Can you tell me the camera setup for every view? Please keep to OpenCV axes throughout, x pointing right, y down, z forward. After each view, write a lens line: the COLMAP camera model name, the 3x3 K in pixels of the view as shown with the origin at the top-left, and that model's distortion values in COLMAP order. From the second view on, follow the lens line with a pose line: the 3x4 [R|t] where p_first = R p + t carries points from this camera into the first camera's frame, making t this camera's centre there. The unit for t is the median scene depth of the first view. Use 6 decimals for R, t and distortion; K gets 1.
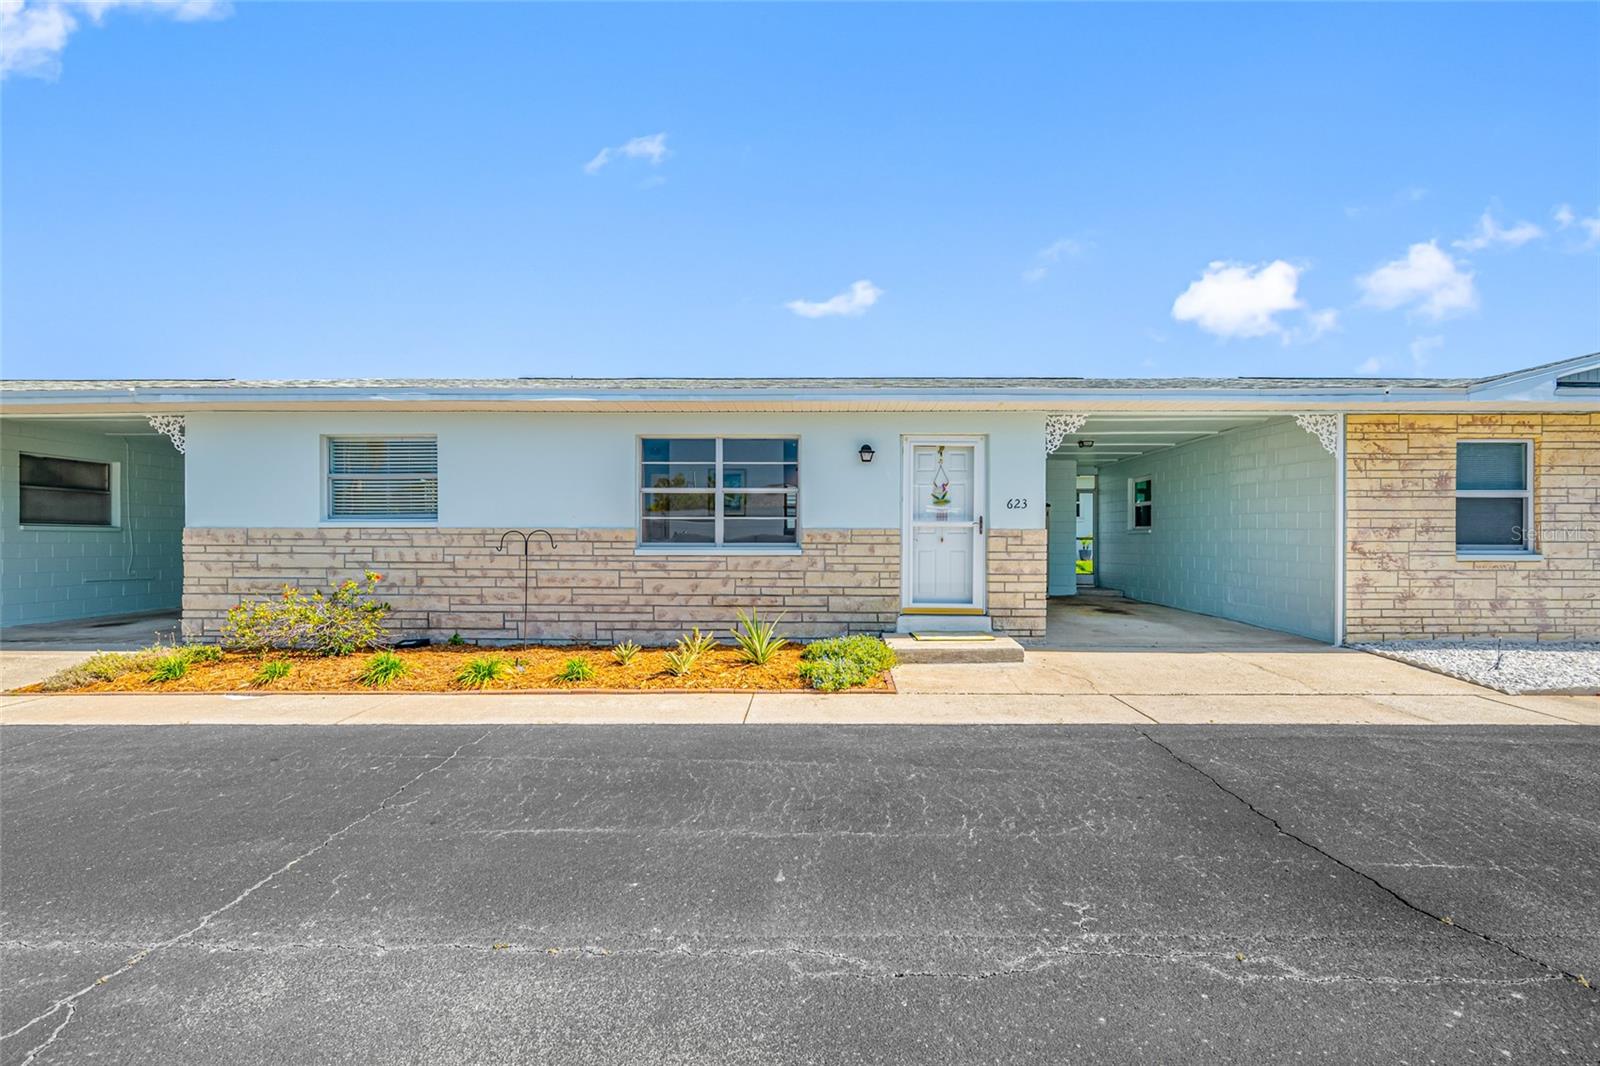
lens RADIAL K [[632.7, 0, 800.0], [0, 632.7, 533.0], [0, 0, 1]] dist [-0.001748, 0.000103]
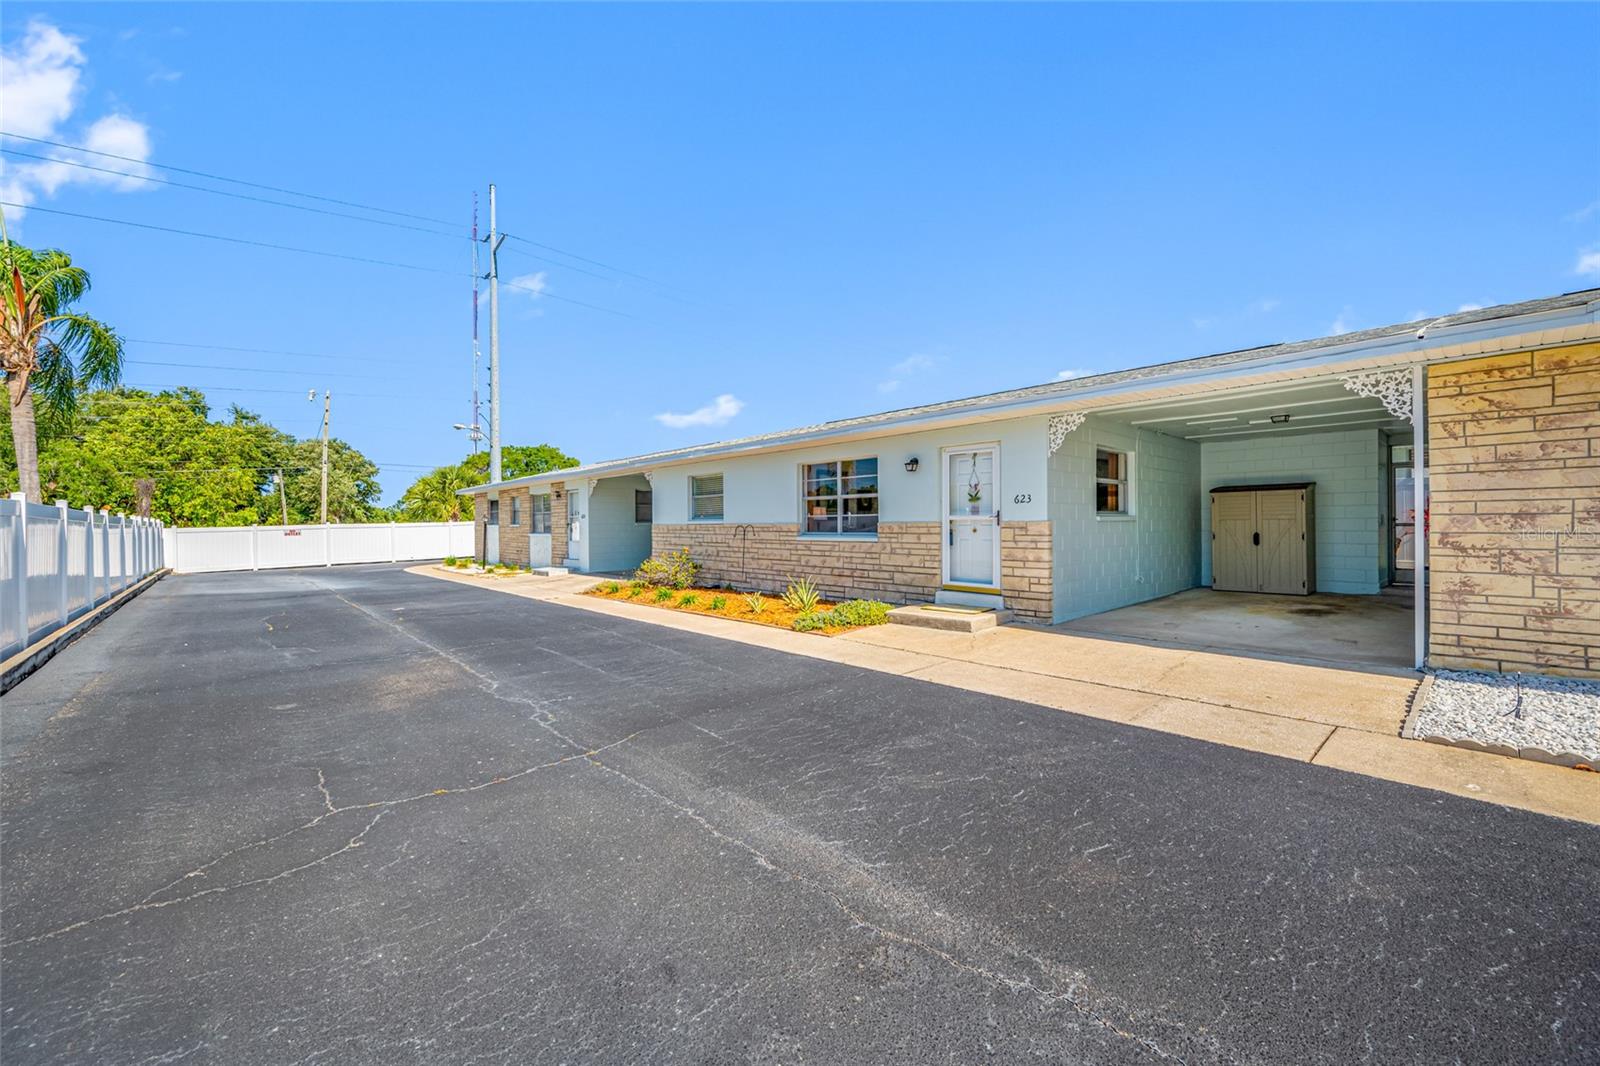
lens RADIAL K [[632.7, 0, 800.0], [0, 632.7, 533.0], [0, 0, 1]] dist [-0.001748, 0.000103]
pose [[0.683013, 0.003200, -0.730399, 0.897909], [0.006752, 0.999920, 0.010695, 0.000210], [0.730375, -0.012236, 0.682937, -0.069439]]
